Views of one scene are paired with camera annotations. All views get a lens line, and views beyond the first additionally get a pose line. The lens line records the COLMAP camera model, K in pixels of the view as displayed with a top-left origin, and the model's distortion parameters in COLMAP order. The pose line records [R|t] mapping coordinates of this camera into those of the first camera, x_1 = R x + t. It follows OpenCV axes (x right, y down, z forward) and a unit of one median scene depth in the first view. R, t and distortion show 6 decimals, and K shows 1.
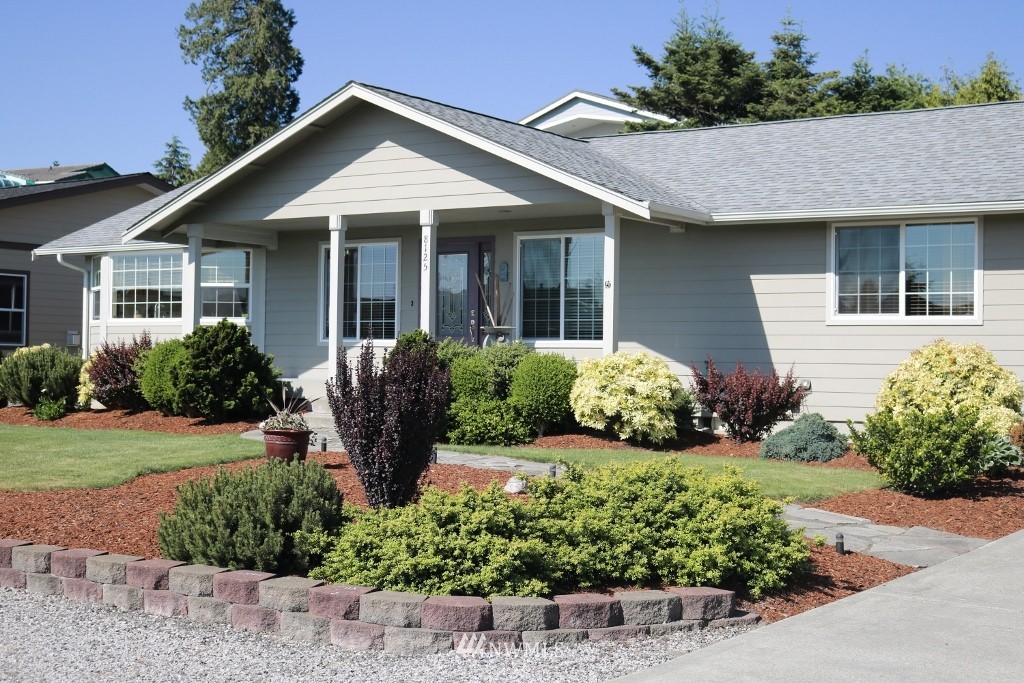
lens RADIAL K [[1458.7, 0, 512.7], [0, 1458.7, 340.8], [0, 0, 1]] dist [-0.050112, 0.000000]
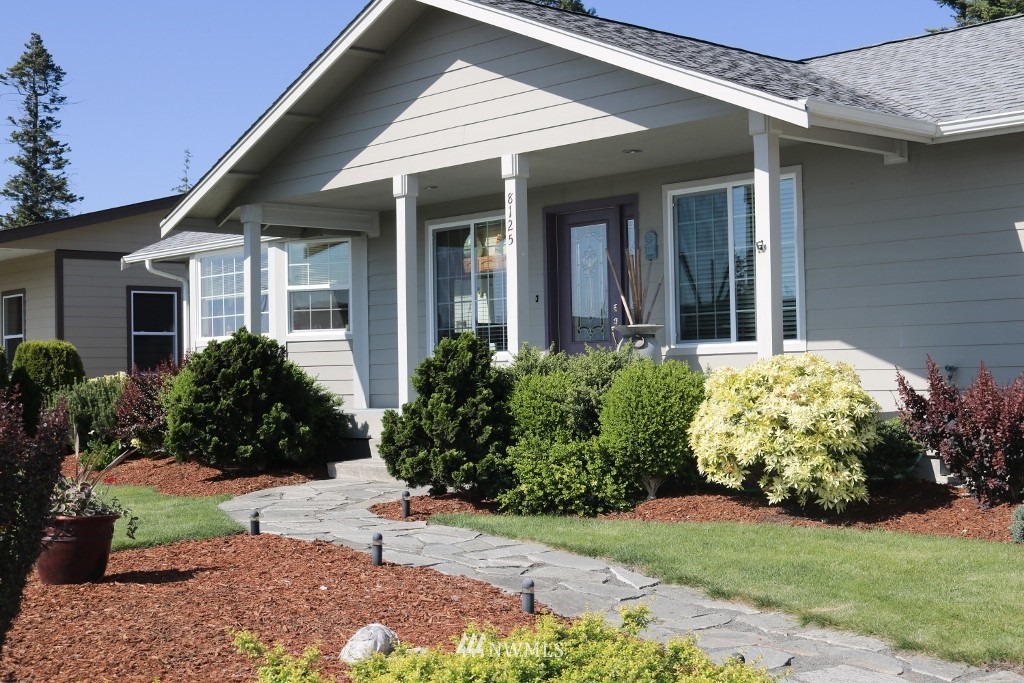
lens RADIAL K [[1458.7, 0, 511.0], [0, 1458.7, 342.7], [0, 0, 1]] dist [-0.050112, 0.000000]
pose [[0.968160, -0.036709, -0.247624, 0.117058], [0.033896, 0.999303, -0.015615, 0.007942], [0.248025, 0.006724, 0.968730, 0.394682]]
